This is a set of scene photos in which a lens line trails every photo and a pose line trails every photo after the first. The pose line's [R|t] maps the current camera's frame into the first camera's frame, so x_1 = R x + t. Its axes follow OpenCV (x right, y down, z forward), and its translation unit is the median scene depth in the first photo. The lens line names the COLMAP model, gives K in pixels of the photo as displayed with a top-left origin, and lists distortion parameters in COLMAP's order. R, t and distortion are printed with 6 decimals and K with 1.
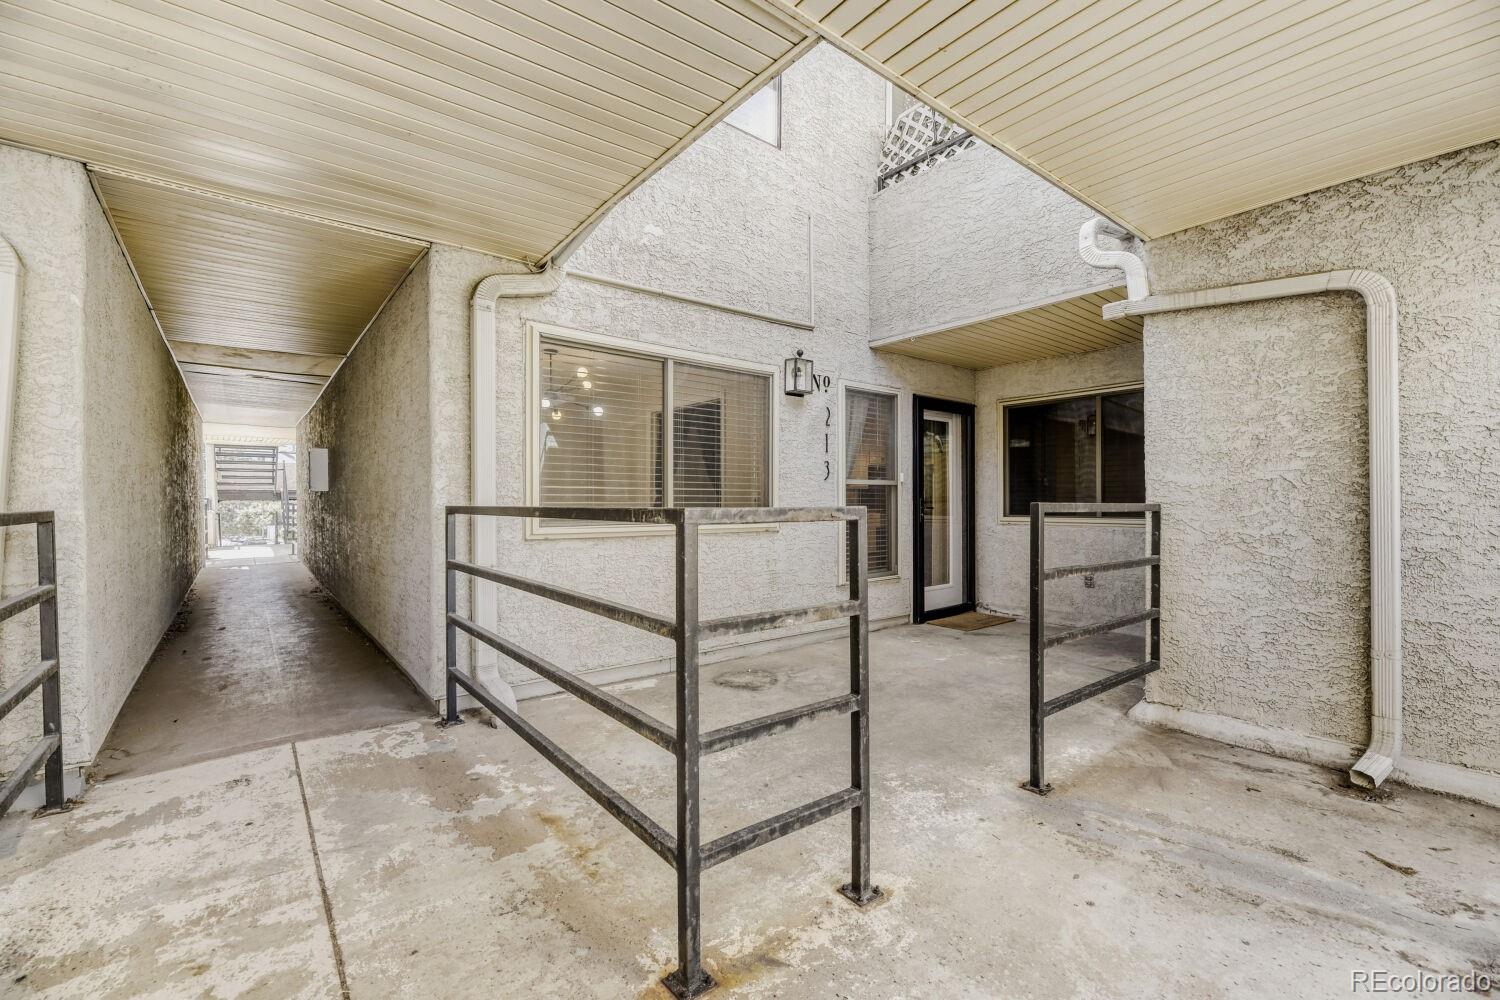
lens RADIAL K [[618.0, 0, 754.7], [0, 618.0, 501.9], [0, 0, 1]] dist [-0.002646, -0.000432]
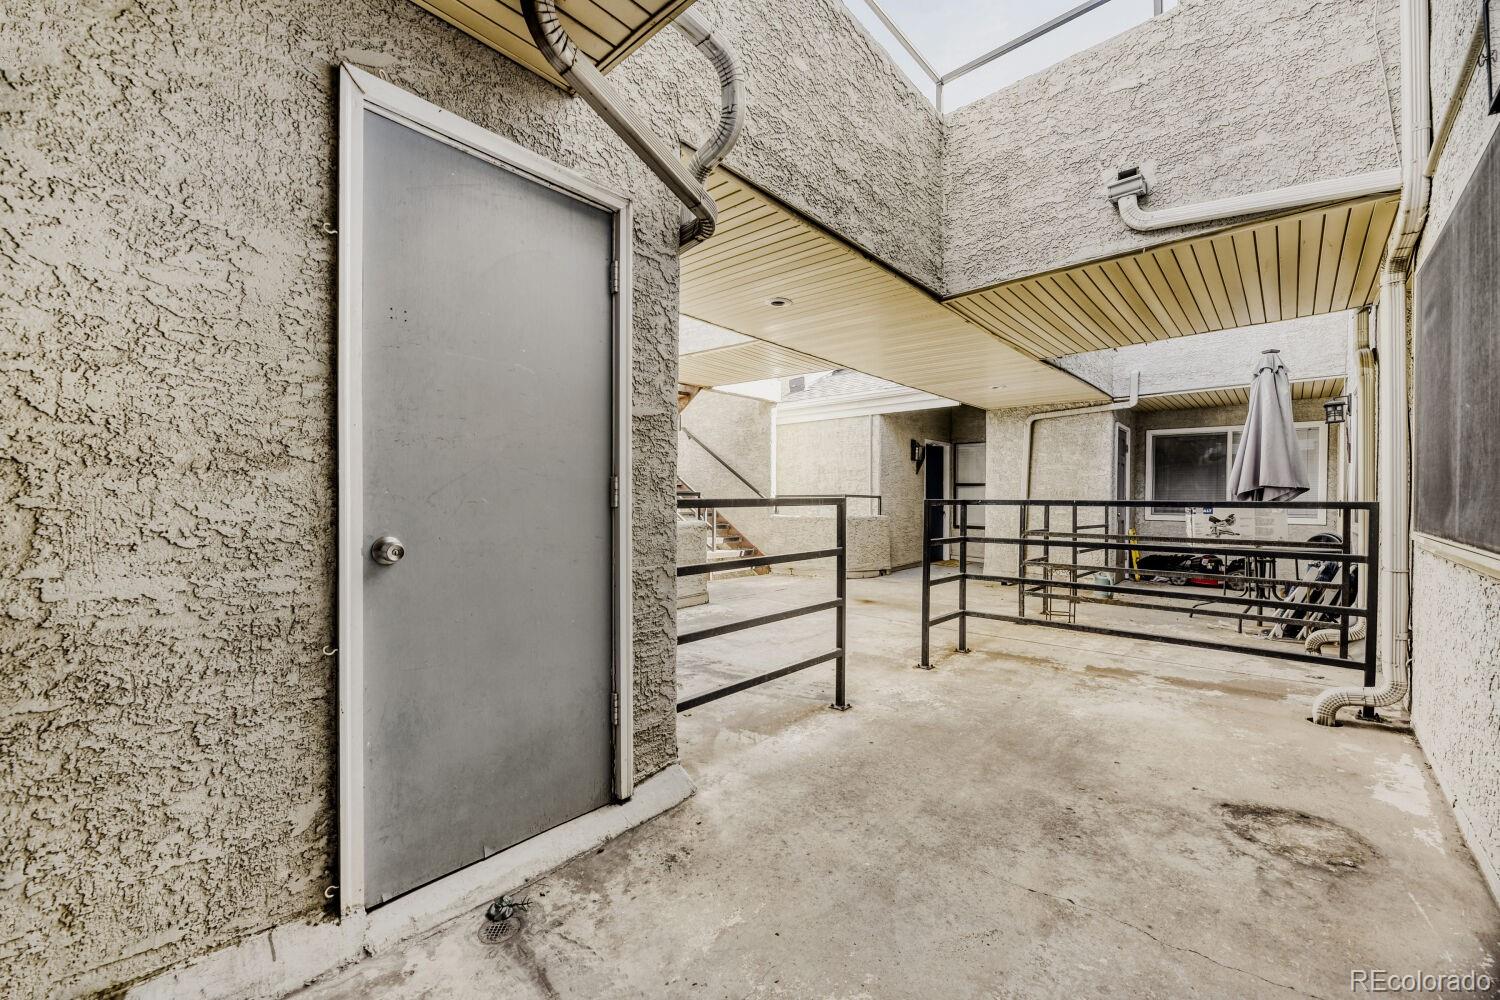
lens RADIAL K [[618.0, 0, 754.7], [0, 618.0, 501.9], [0, 0, 1]] dist [-0.002646, -0.000432]
pose [[-0.986347, 0.000893, -0.164677, 0.584792], [0.000133, 0.999989, 0.004625, -0.008032], [0.164680, 0.004540, -0.986337, 1.561368]]
